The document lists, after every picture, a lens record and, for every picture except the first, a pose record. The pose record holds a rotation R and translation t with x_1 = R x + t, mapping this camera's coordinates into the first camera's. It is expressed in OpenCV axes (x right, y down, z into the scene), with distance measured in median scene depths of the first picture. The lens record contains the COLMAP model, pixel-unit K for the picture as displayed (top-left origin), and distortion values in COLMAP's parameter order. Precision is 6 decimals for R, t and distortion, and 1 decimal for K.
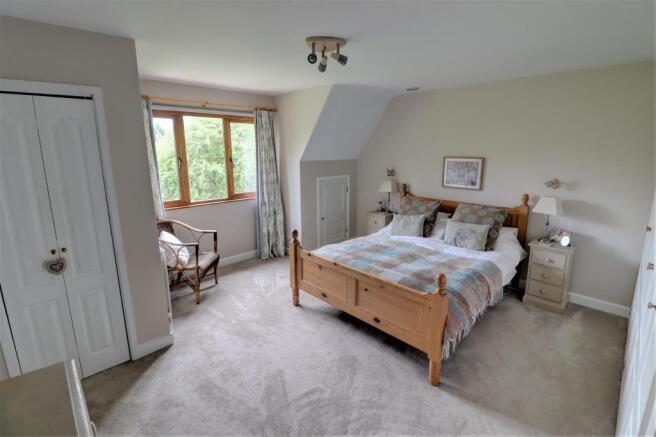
lens RADIAL K [[310.6, 0, 328.7], [0, 310.6, 217.8], [0, 0, 1]] dist [0.003939, 0.000516]
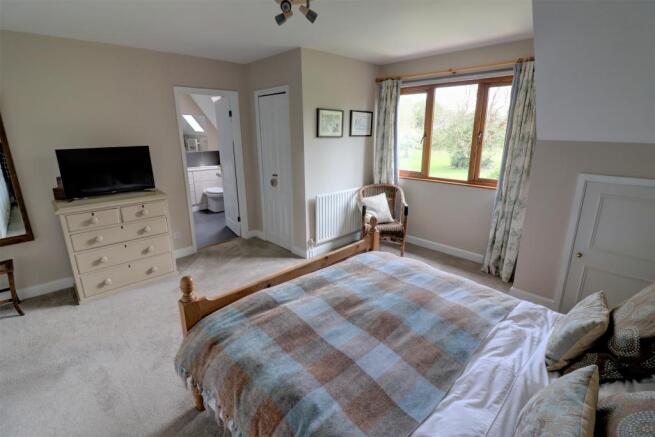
lens RADIAL K [[310.1, 0, 328.2], [0, 310.1, 216.6], [0, 0, 1]] dist [0.003939, 0.000516]
pose [[-0.006145, 0.273759, -0.961779, 0.565998], [-0.214611, 0.939025, 0.268653, -0.129309], [0.976680, 0.208060, 0.052982, 0.658987]]
